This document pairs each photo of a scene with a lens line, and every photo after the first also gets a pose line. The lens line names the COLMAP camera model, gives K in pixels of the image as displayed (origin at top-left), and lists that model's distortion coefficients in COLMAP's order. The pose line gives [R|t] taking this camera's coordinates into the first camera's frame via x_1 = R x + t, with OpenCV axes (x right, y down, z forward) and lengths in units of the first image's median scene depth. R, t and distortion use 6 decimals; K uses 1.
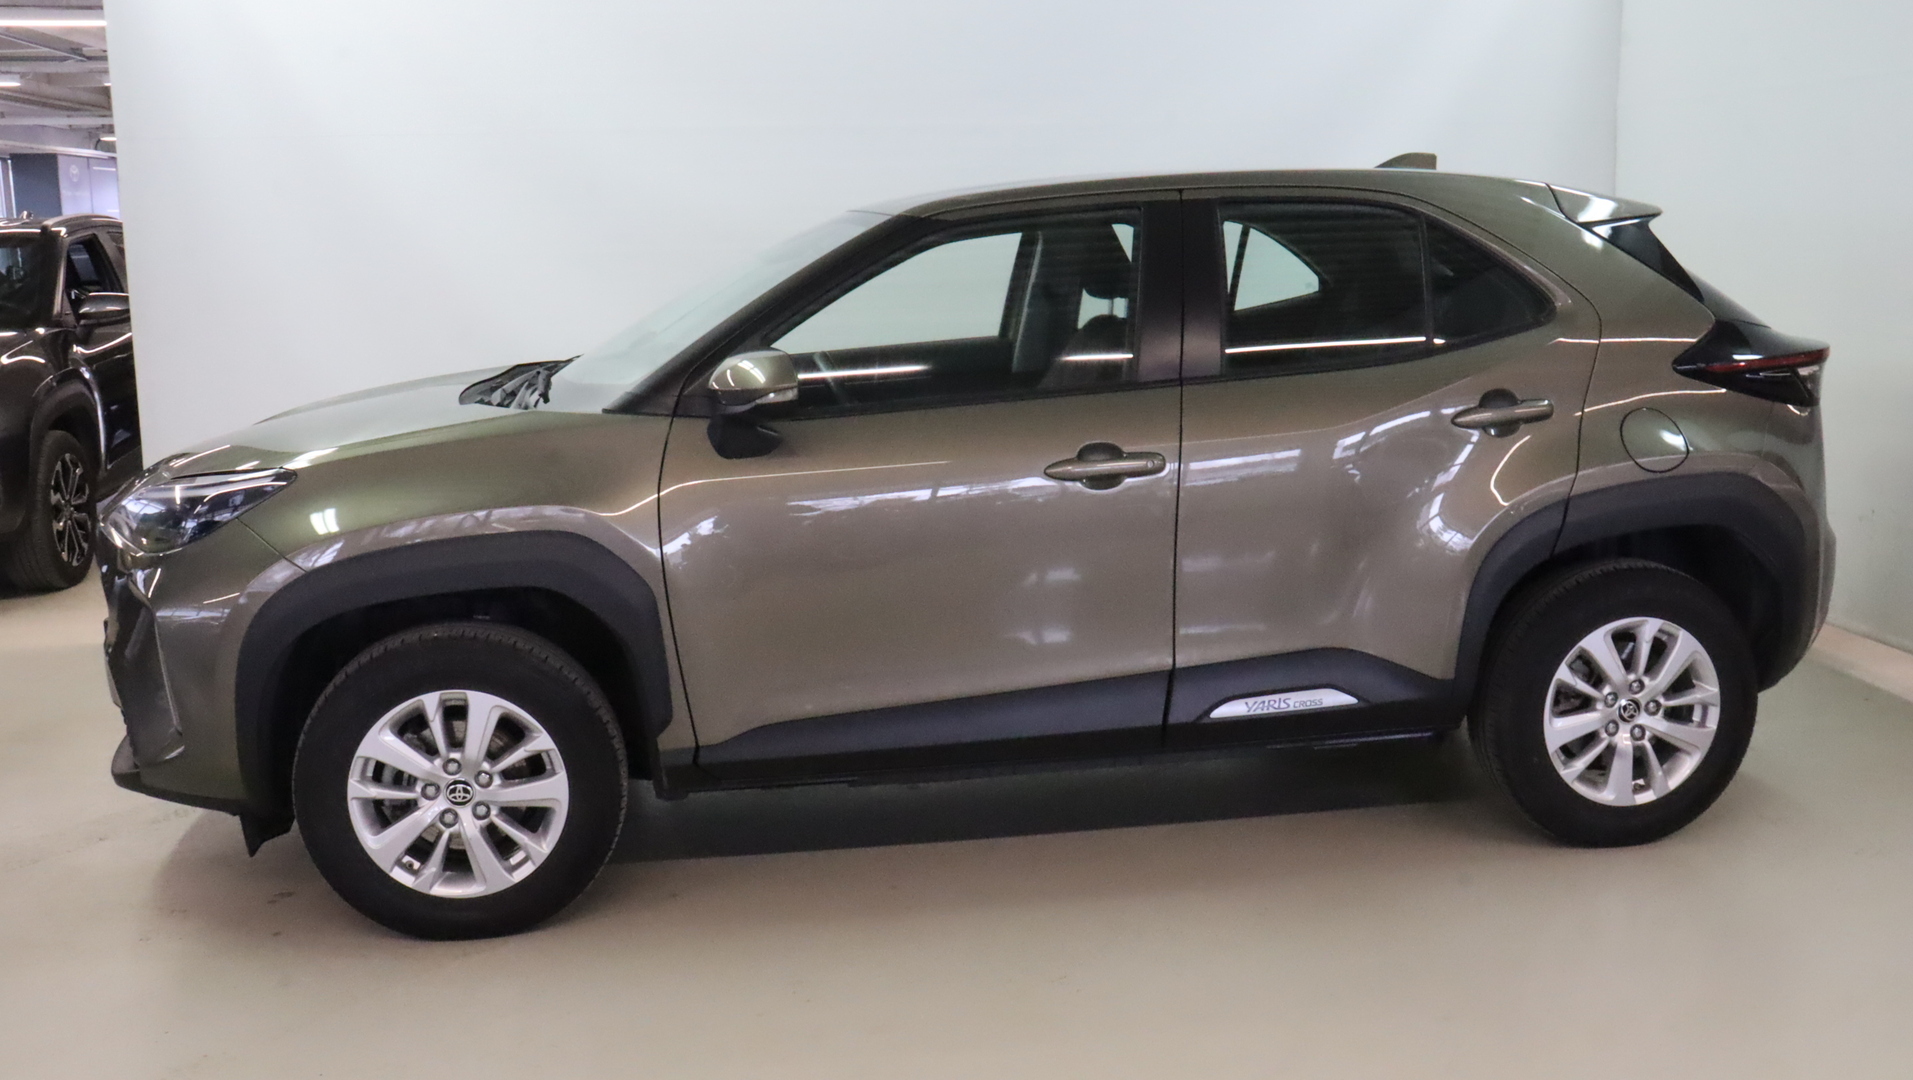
lens RADIAL K [[1864.6, 0, 956.5], [0, 1864.6, 540.0], [0, 0, 1]] dist [-0.100364, 0.022902]
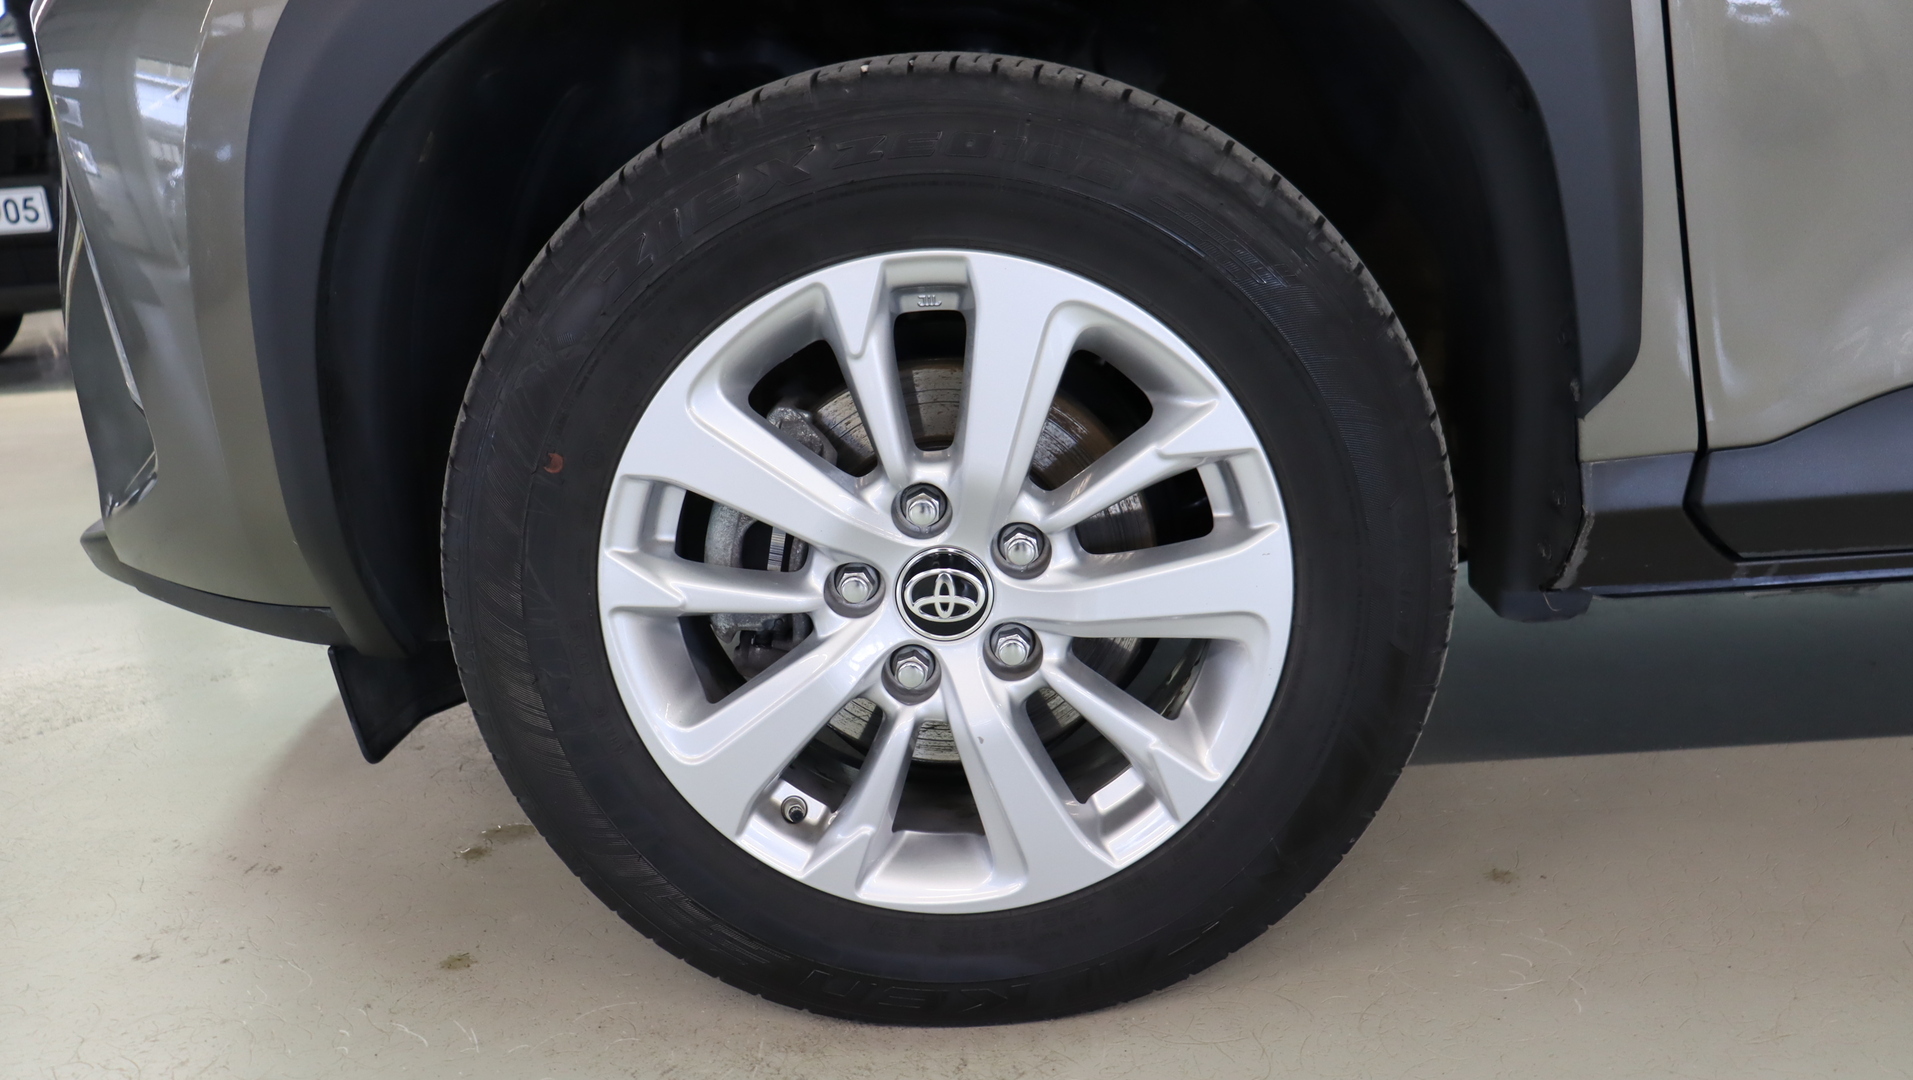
lens RADIAL K [[1548.5, 0, 956.5], [0, 1548.5, 540.0], [0, 0, 1]] dist [-0.219966, 0.096015]
pose [[0.980383, 0.006616, -0.196989, -0.214747], [0.013087, 0.995046, 0.098550, 0.101532], [0.196665, -0.099195, 0.975440, 0.742951]]
